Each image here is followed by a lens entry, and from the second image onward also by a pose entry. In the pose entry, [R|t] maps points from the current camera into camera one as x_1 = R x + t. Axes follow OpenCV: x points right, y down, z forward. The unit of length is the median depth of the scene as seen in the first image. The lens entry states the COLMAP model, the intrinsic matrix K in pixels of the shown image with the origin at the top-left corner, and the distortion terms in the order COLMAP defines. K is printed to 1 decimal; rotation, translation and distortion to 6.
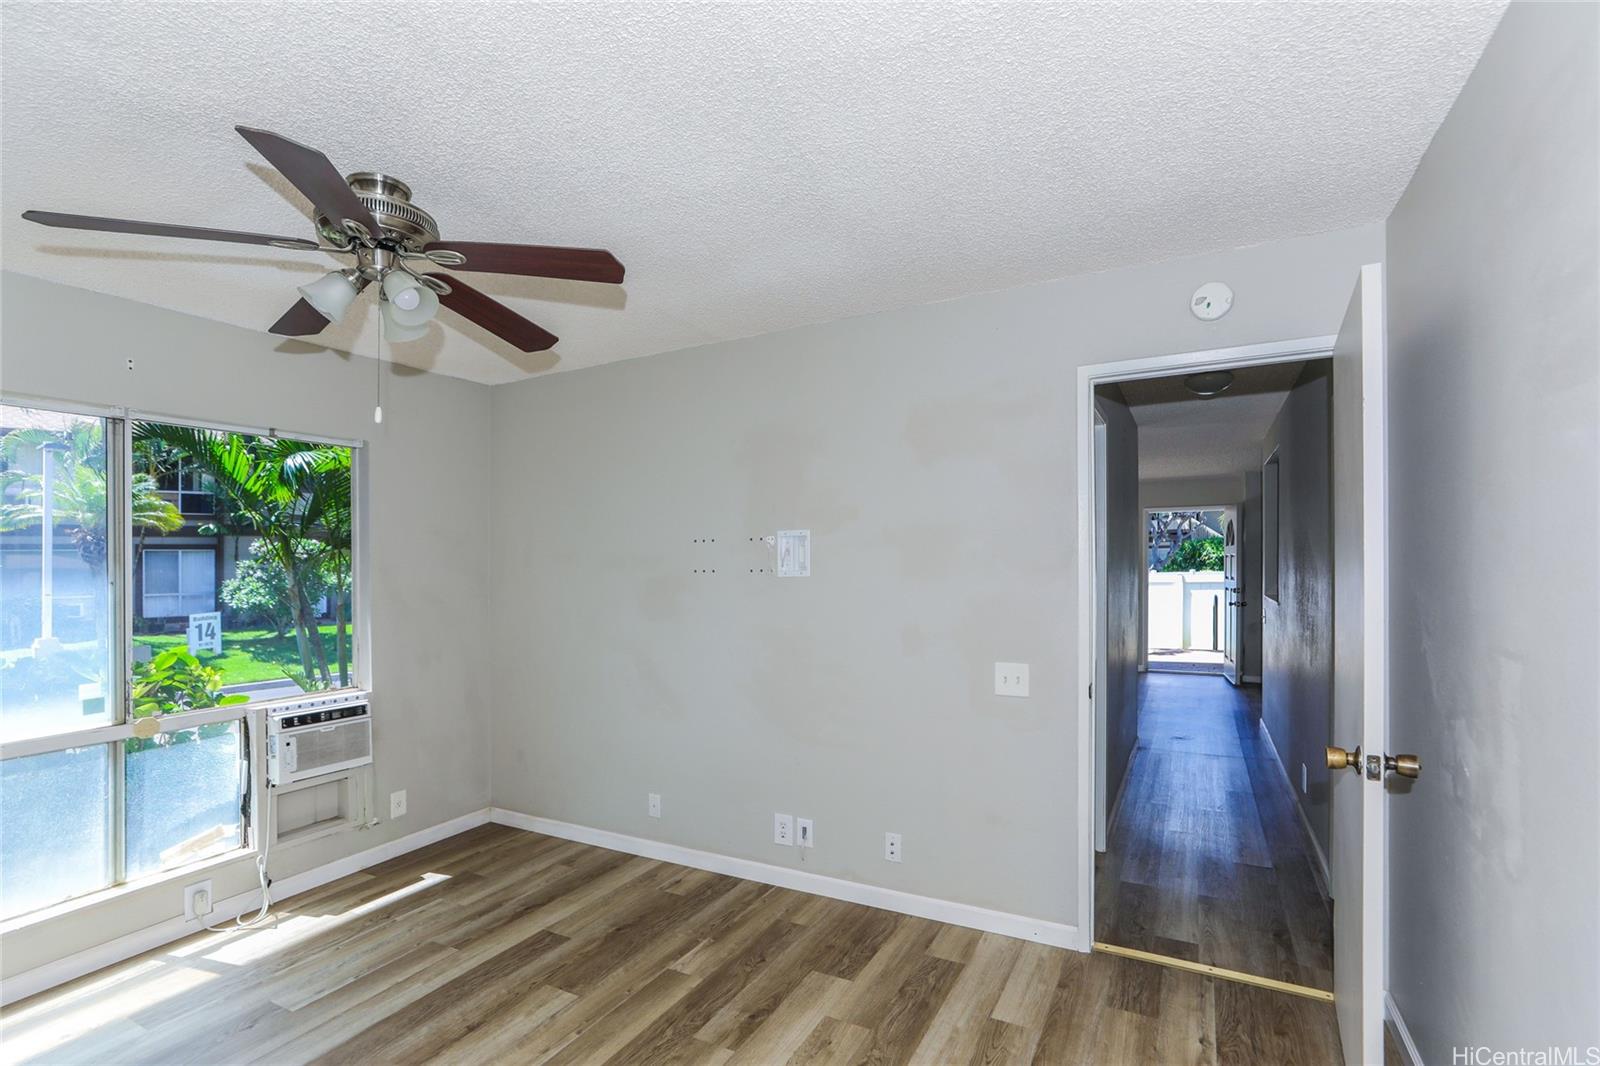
lens RADIAL K [[726.1, 0, 791.9], [0, 726.1, 558.1], [0, 0, 1]] dist [-0.025112, 0.010913]
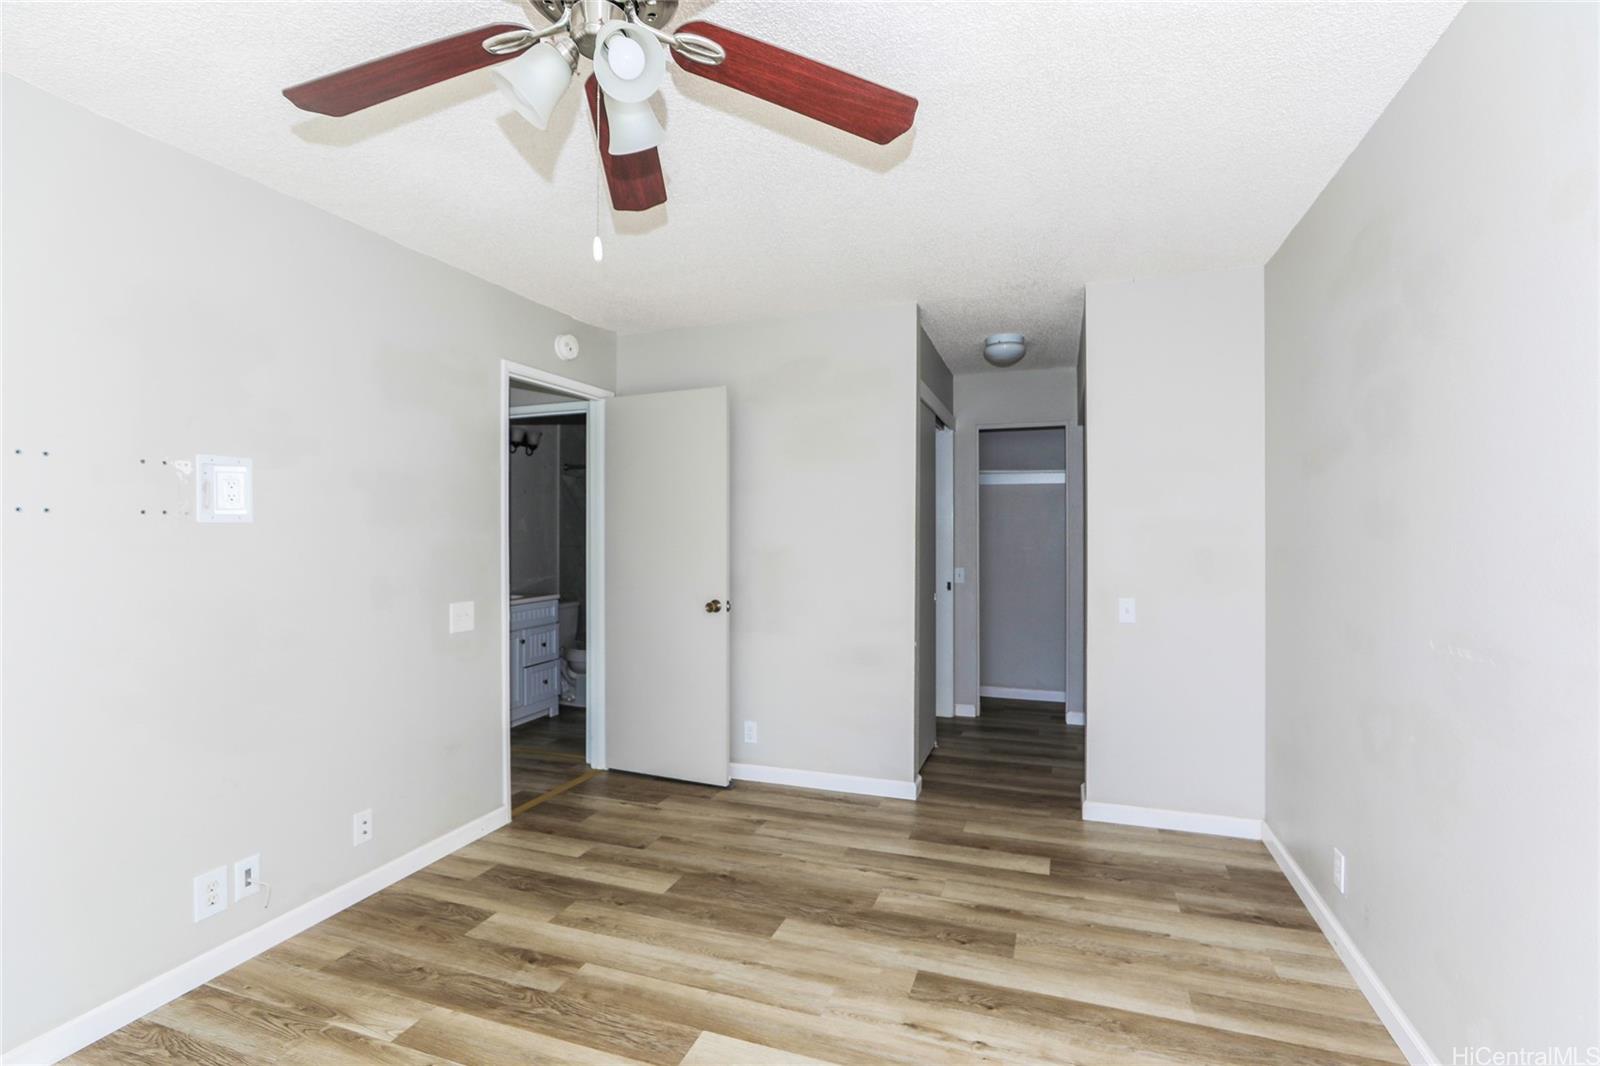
lens RADIAL K [[726.1, 0, 805.9], [0, 726.1, 537.9], [0, 0, 1]] dist [-0.025112, 0.010913]
pose [[-0.140978, 0.011192, 0.989949, -0.774733], [0.008601, 0.999912, -0.010080, 0.052897], [-0.989975, 0.007093, -0.141062, 0.547331]]
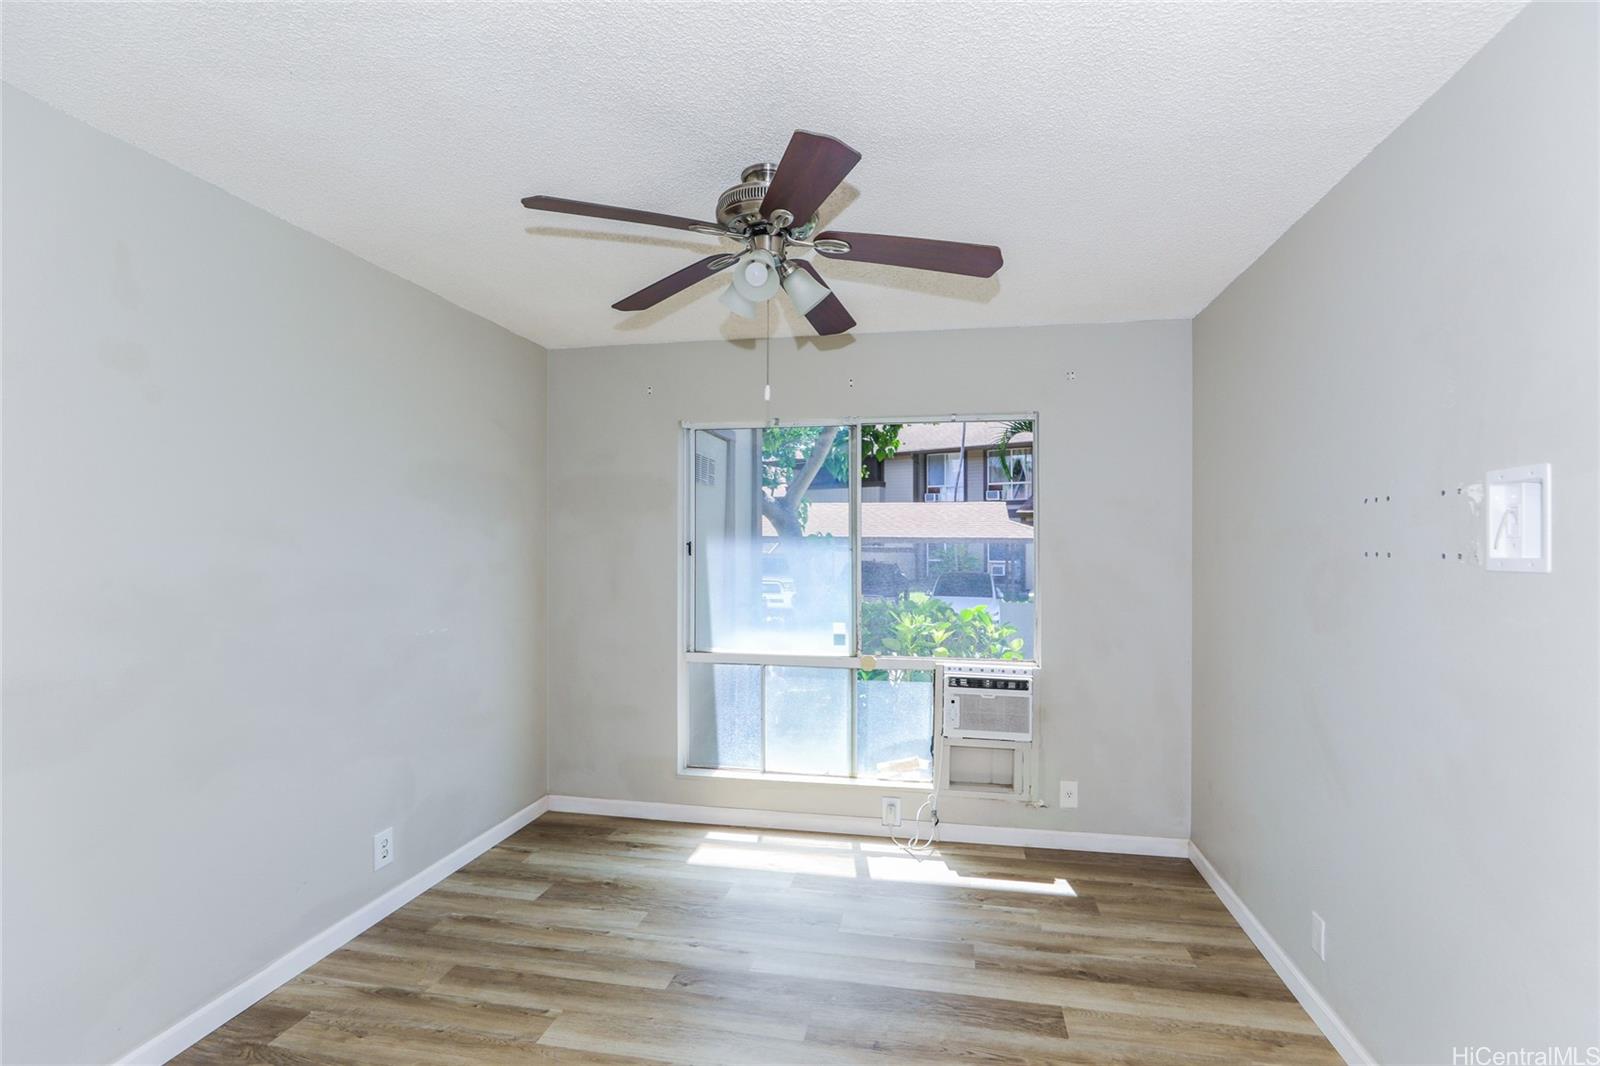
lens RADIAL K [[726.1, 0, 797.9], [0, 726.1, 528.6], [0, 0, 1]] dist [-0.025112, 0.010913]
pose [[0.320392, -0.003674, -0.947278, 0.280190], [-0.004976, 0.999972, -0.005562, 0.003811], [0.947272, 0.006496, 0.320365, 0.443041]]
